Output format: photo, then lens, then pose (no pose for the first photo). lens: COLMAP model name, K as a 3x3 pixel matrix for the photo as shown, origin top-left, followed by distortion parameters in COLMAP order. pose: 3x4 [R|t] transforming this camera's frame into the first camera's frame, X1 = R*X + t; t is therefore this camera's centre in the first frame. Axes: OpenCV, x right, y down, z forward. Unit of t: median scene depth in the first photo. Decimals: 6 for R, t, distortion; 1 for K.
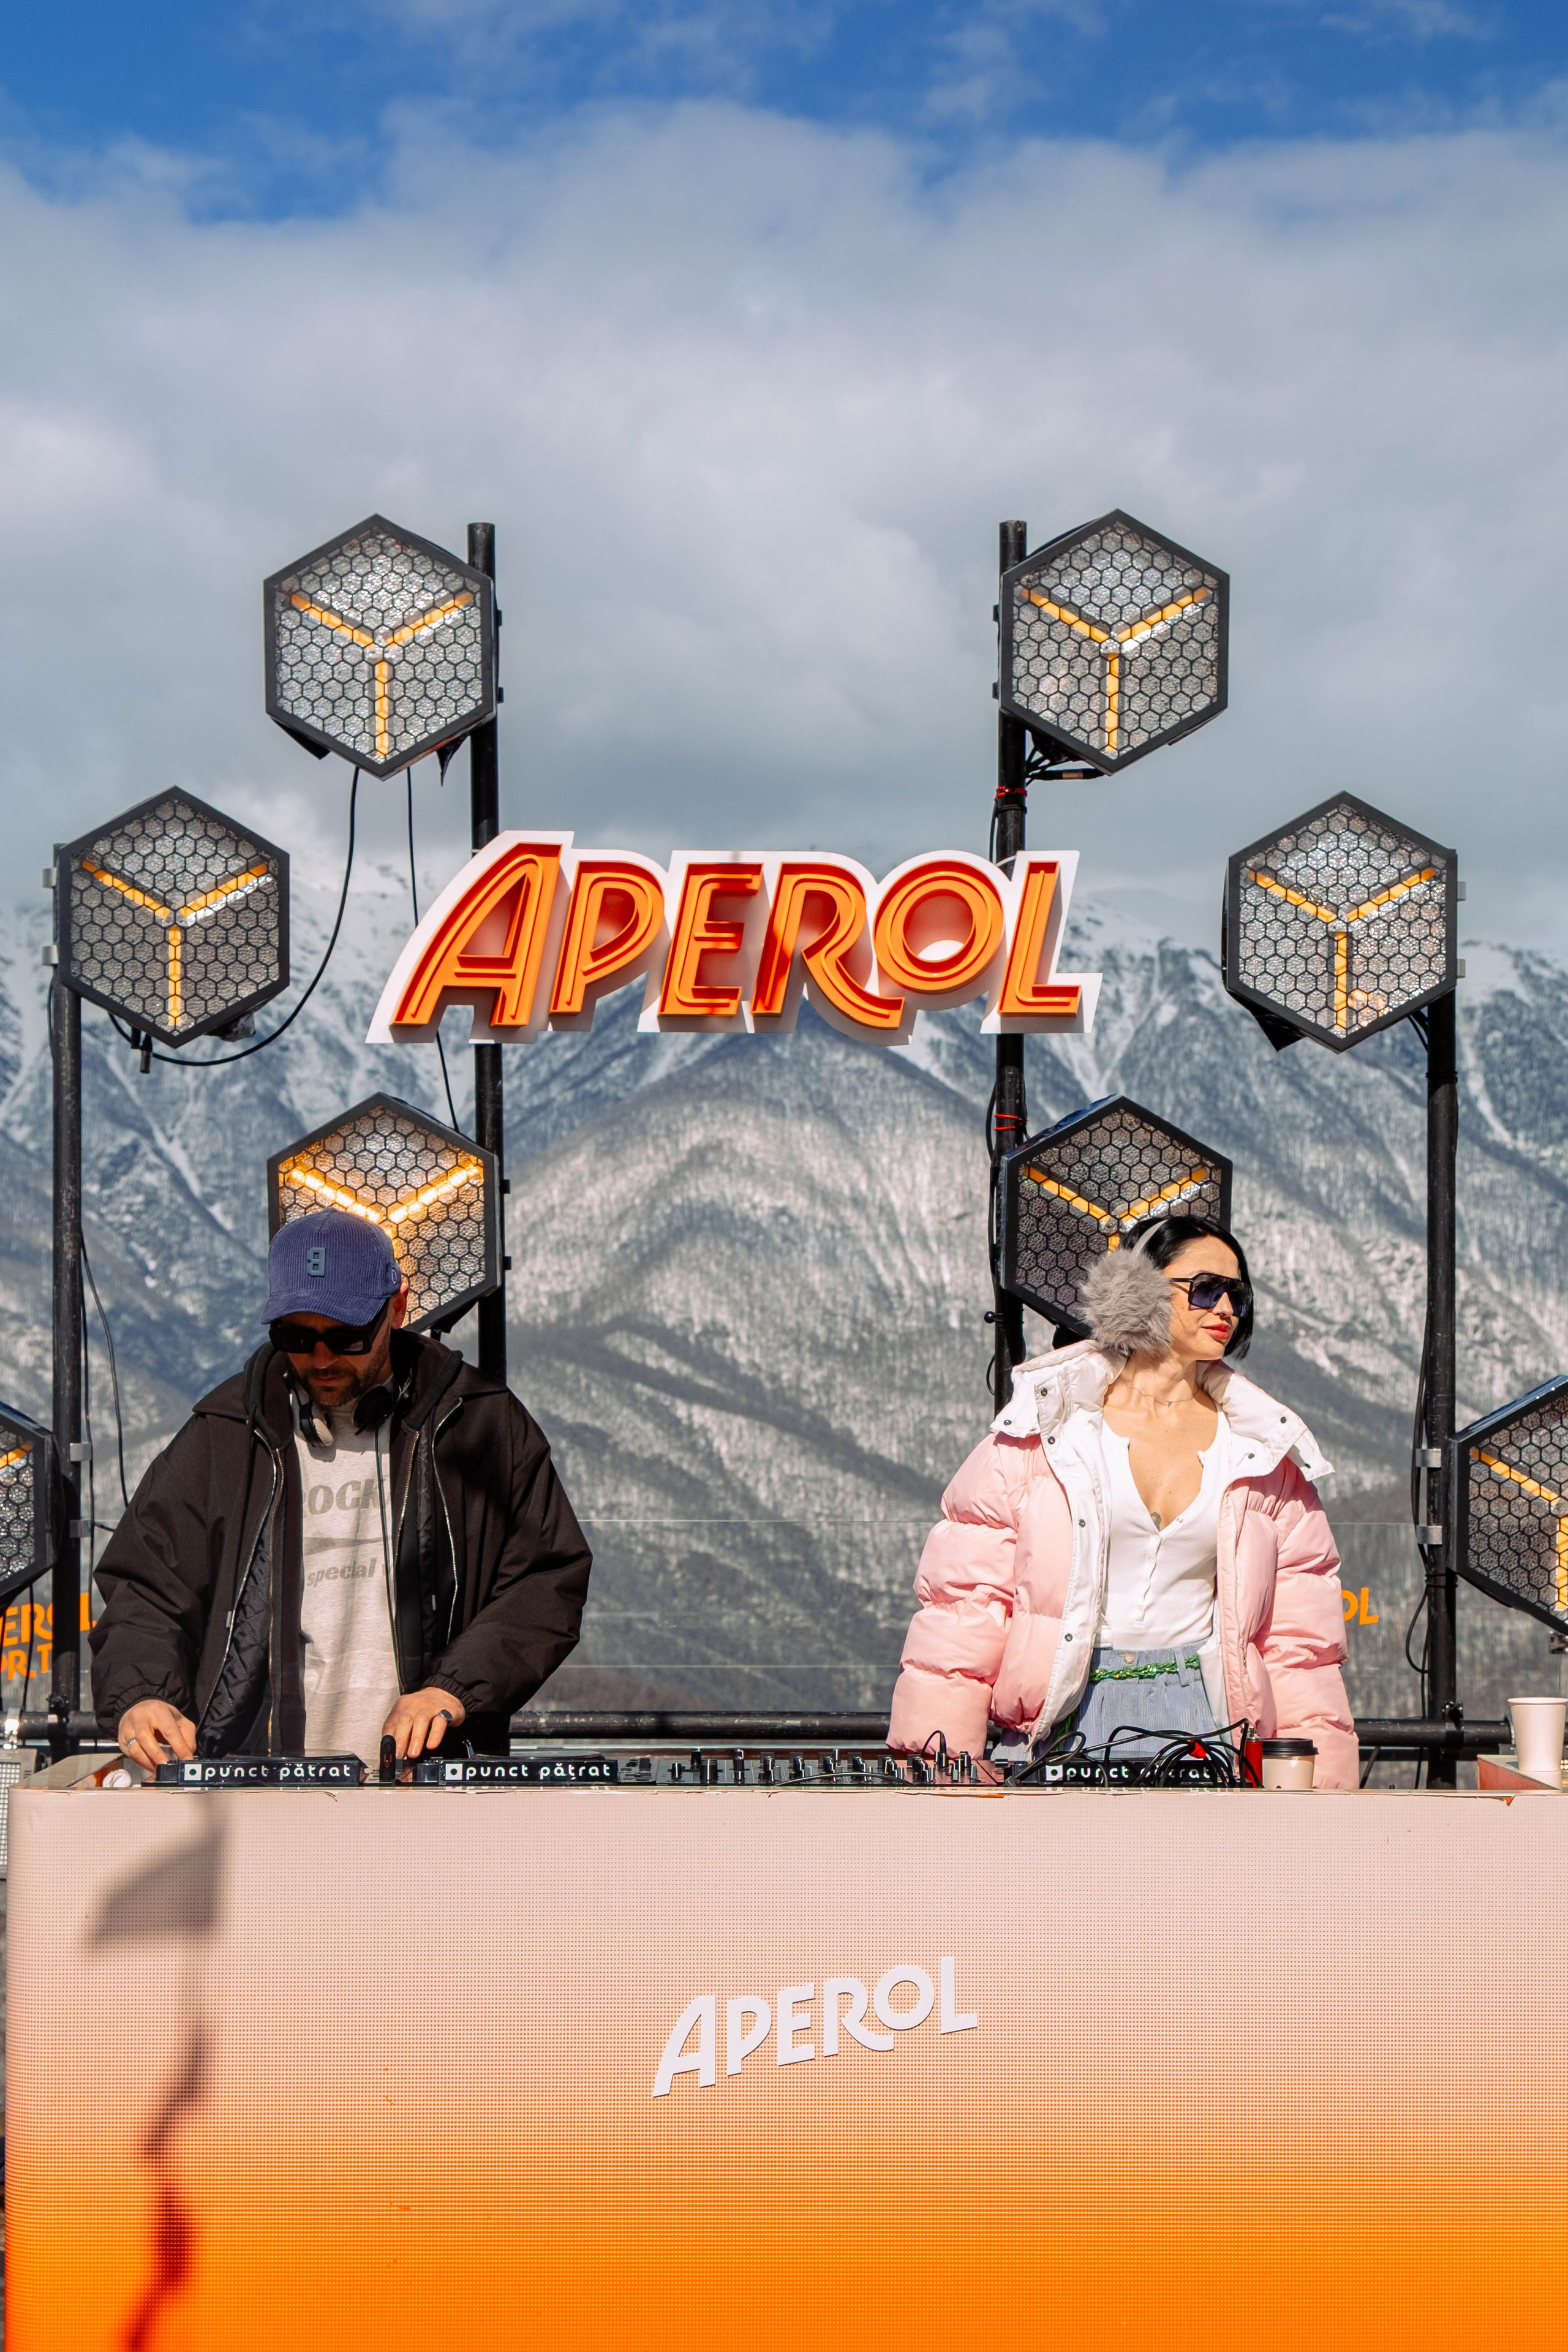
lens RADIAL K [[3603.0, 0, 784.0], [0, 3603.0, 1176.0], [0, 0, 1]] dist [-0.199089, 0.019831]
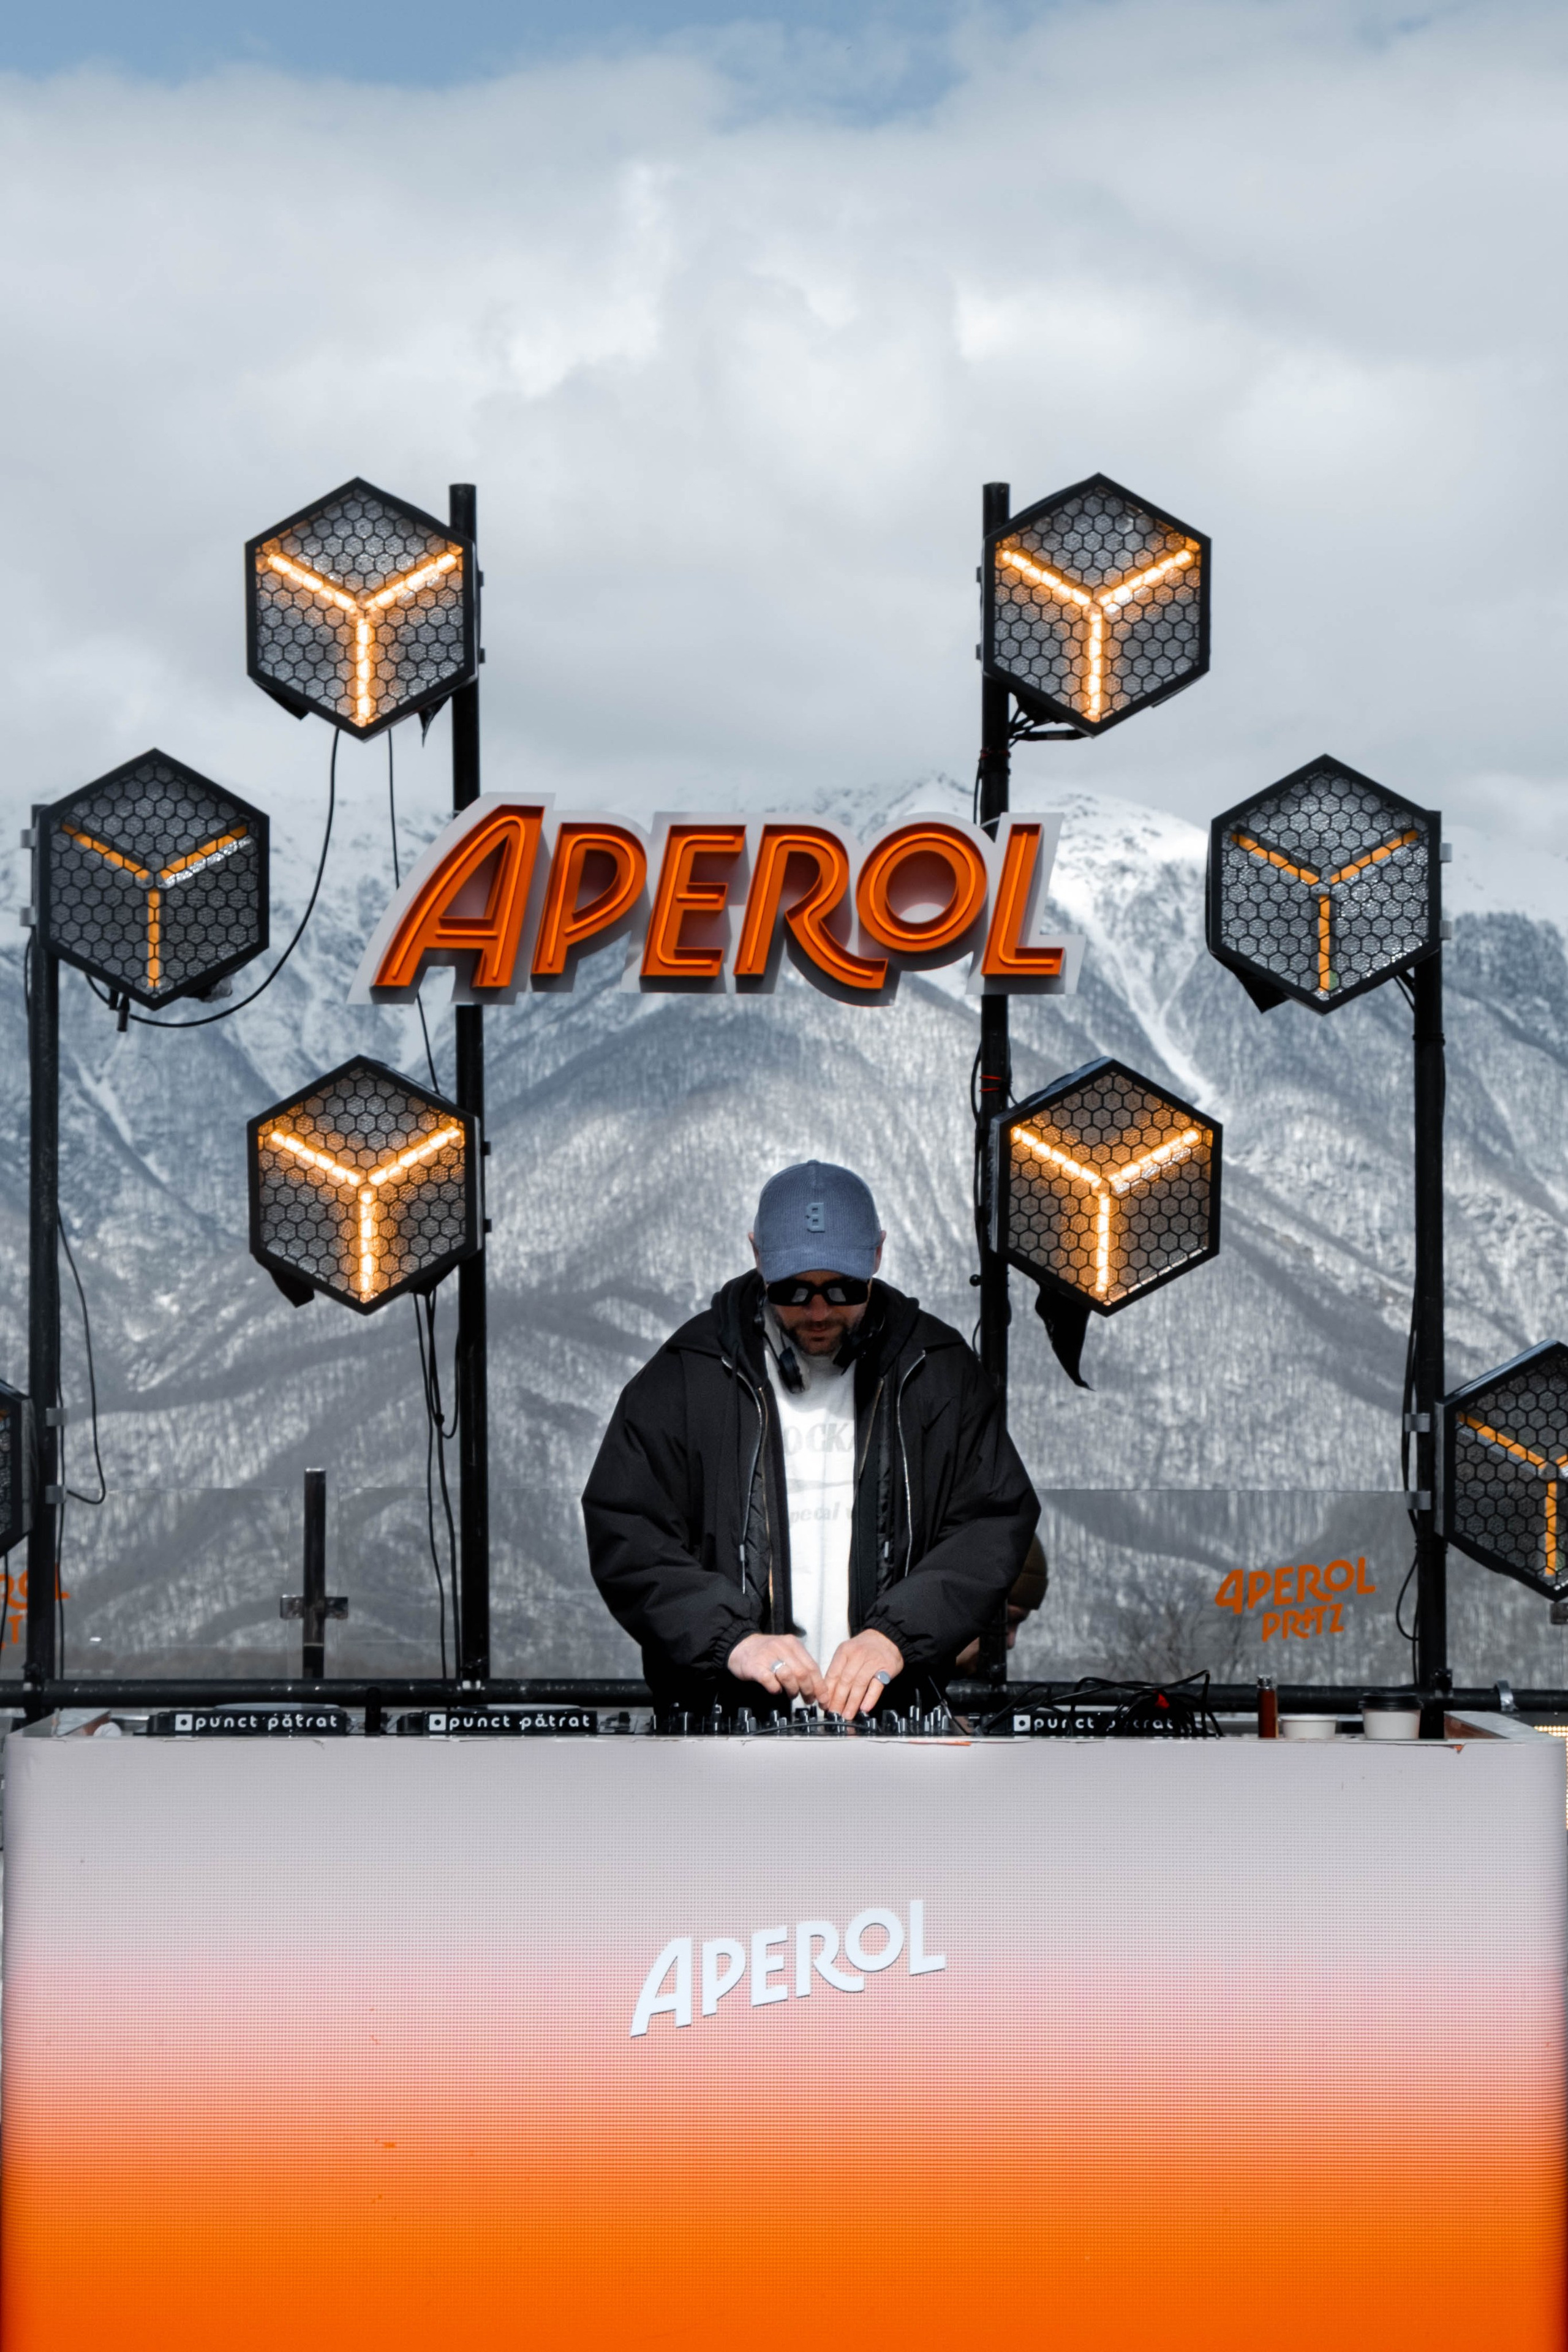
lens RADIAL K [[3267.1, 0, 784.0], [0, 3267.1, 1176.0], [0, 0, 1]] dist [-0.130255, 0.012304]
pose [[0.999925, 0.000350, 0.012250, -0.006624], [-0.000444, 0.999971, 0.007638, 0.003690], [-0.012247, -0.007643, 0.999896, 0.102856]]
